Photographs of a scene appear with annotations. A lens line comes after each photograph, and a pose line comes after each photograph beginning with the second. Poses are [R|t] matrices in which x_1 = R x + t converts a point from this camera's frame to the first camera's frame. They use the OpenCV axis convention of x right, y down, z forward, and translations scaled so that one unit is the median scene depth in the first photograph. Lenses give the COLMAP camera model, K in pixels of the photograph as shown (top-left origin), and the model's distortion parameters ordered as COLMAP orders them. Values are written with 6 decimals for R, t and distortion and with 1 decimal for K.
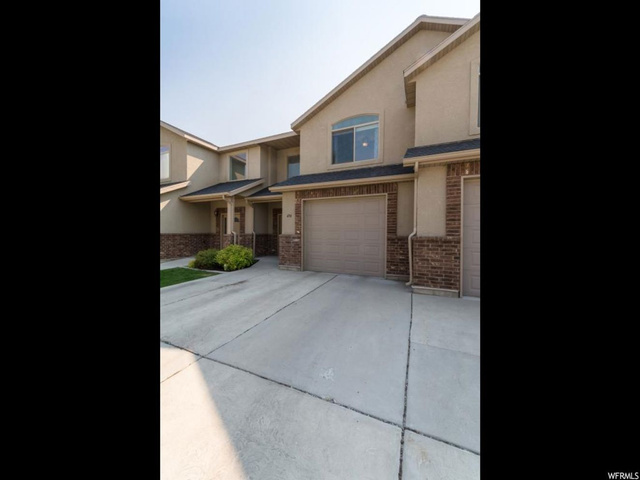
lens RADIAL K [[277.2, 0, 320.0], [0, 277.2, 240.0], [0, 0, 1]] dist [-0.000154, 0.000089]
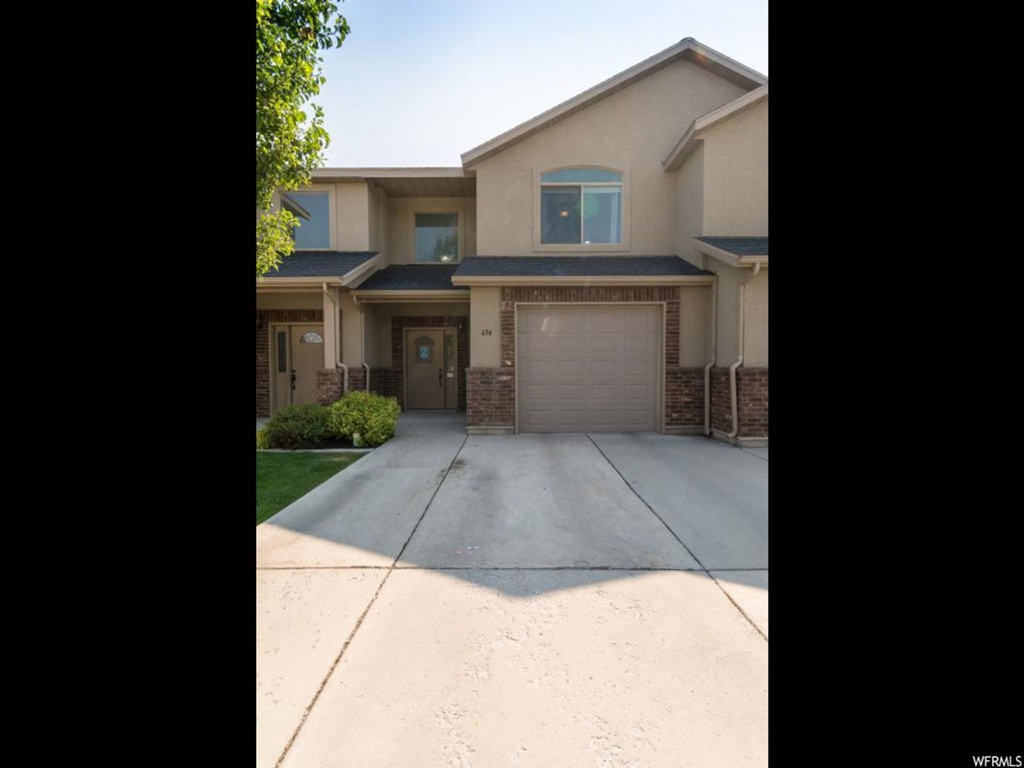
lens RADIAL K [[536.8, 0, 512.0], [0, 536.8, 384.0], [0, 0, 1]] dist [0.002153, -0.000055]
pose [[0.847492, -0.029313, 0.529998, -0.630315], [0.022371, 0.999559, 0.019511, -0.007805], [-0.530336, -0.004679, 0.847774, 0.104811]]
